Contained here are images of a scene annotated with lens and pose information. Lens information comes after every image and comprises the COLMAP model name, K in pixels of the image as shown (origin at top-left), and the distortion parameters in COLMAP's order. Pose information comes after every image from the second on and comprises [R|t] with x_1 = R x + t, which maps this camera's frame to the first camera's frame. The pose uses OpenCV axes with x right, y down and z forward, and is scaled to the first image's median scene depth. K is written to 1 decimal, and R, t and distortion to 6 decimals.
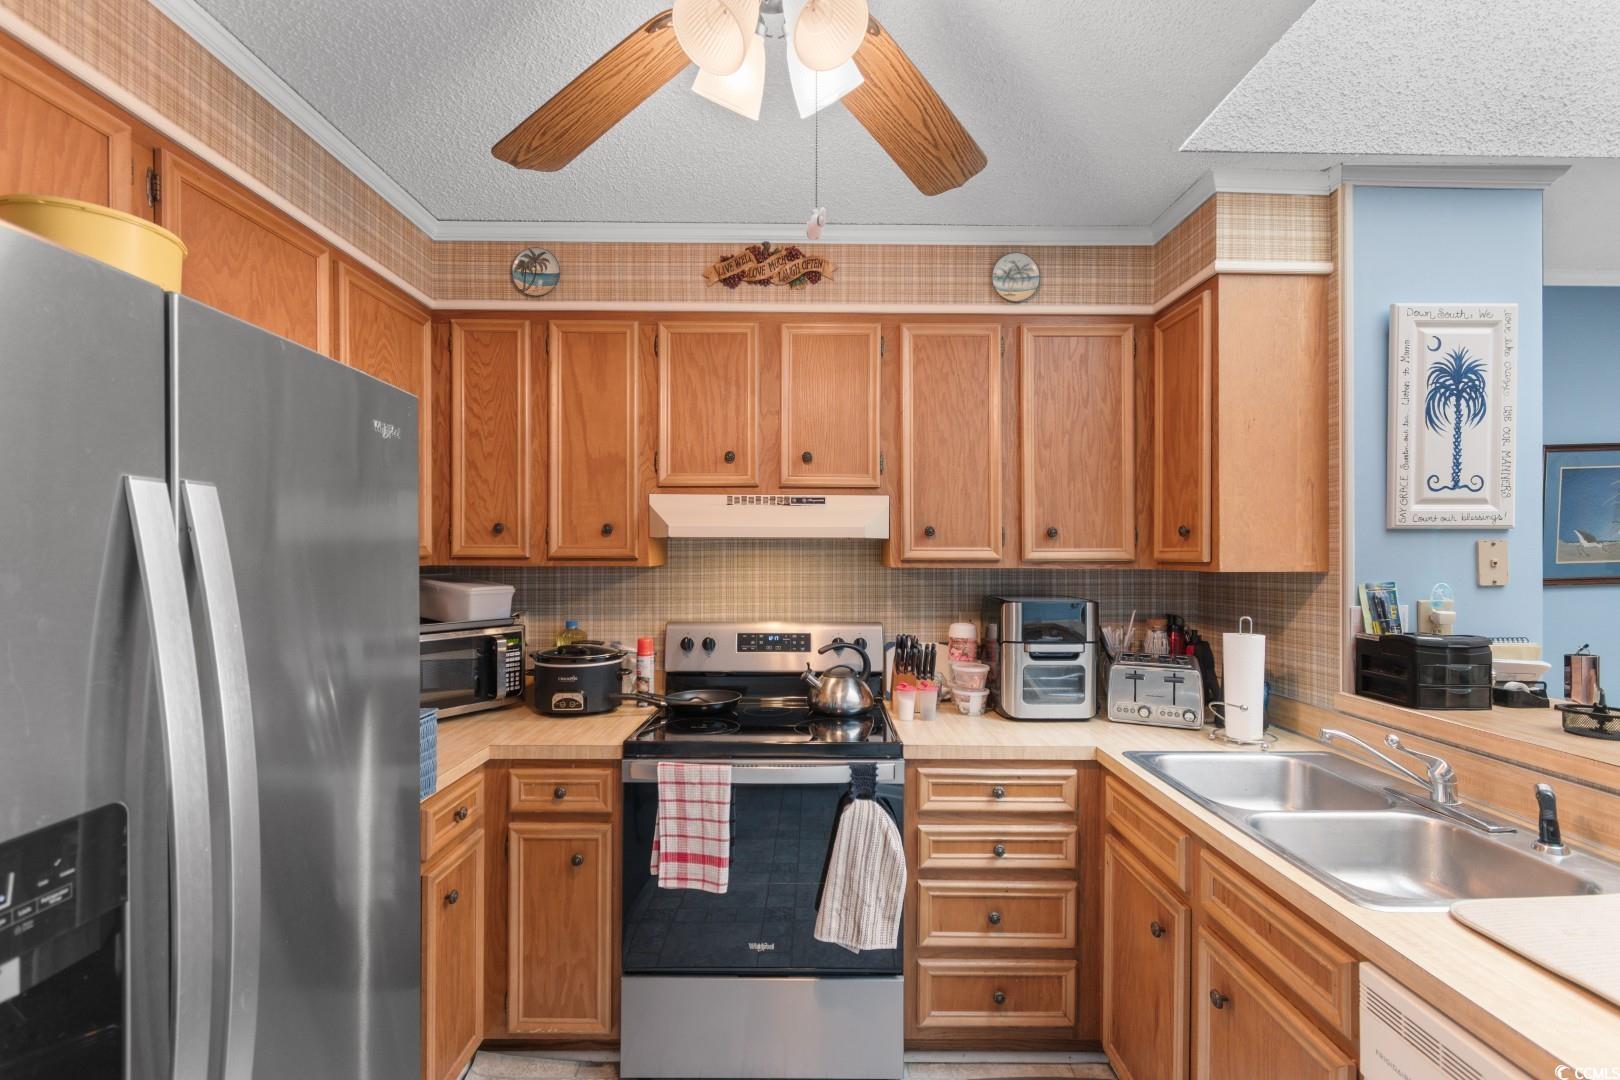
lens RADIAL K [[709.7, 0, 808.4], [0, 709.7, 557.2], [0, 0, 1]] dist [-0.000283, -0.001052]
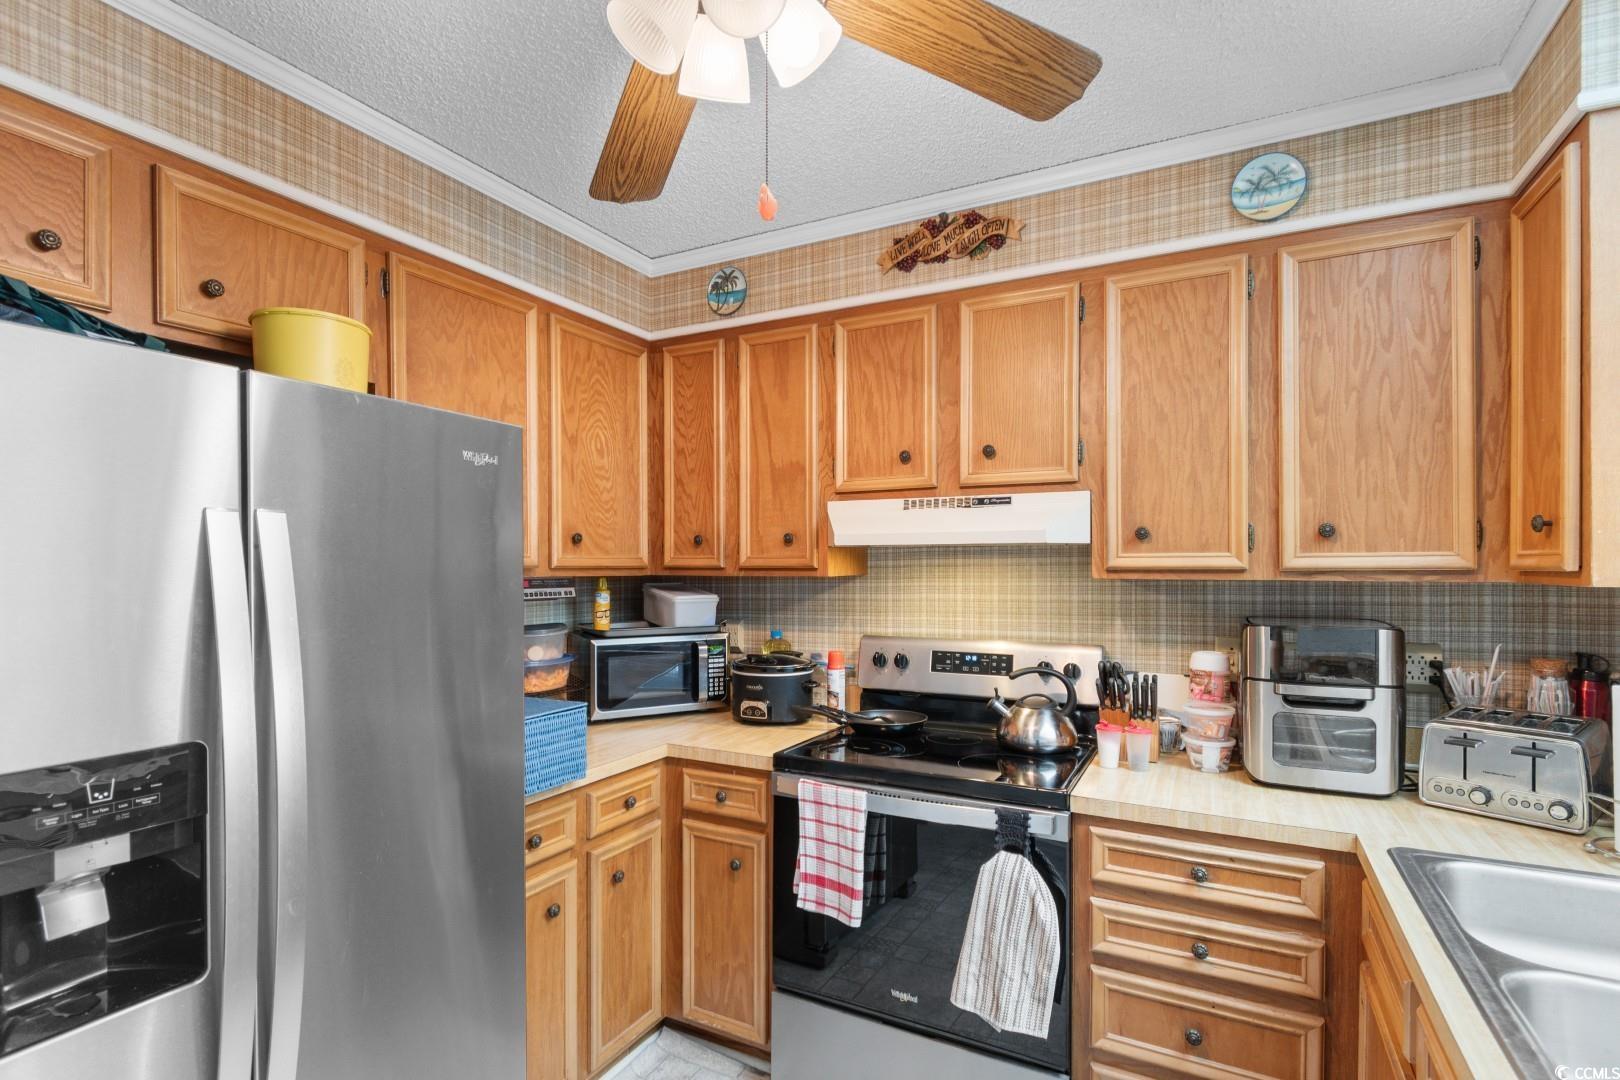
lens RADIAL K [[767.5, 0, 808.0], [0, 767.5, 571.7], [0, 0, 1]] dist [0.003051, -0.005488]
pose [[0.884597, -0.000937, -0.466355, 0.239766], [0.002998, 0.999989, 0.003678, 0.002285], [0.466347, -0.004652, 0.884590, 0.066234]]
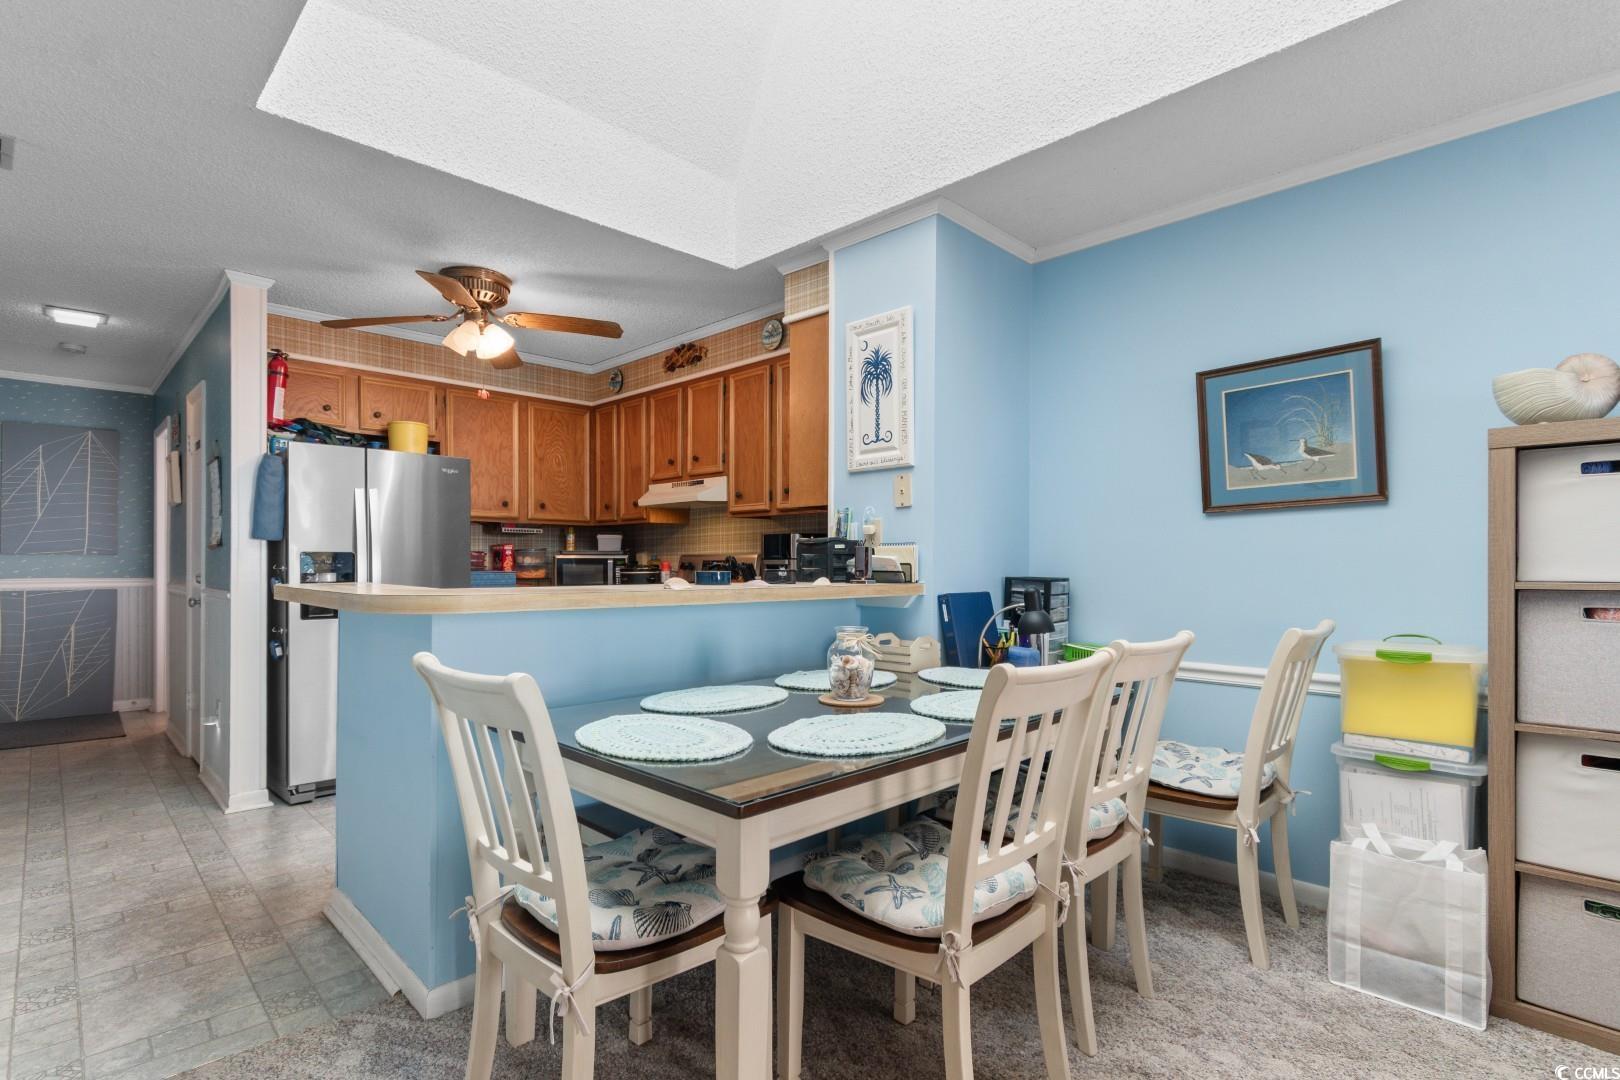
lens RADIAL K [[762.7, 0, 807.0], [0, 762.7, 560.7], [0, 0, 1]] dist [0.000311, -0.000011]
pose [[0.709044, -0.001609, -0.705163, 1.566377], [-0.001164, 0.999993, -0.003452, 0.125413], [0.705164, 0.003268, 0.709037, -0.174946]]
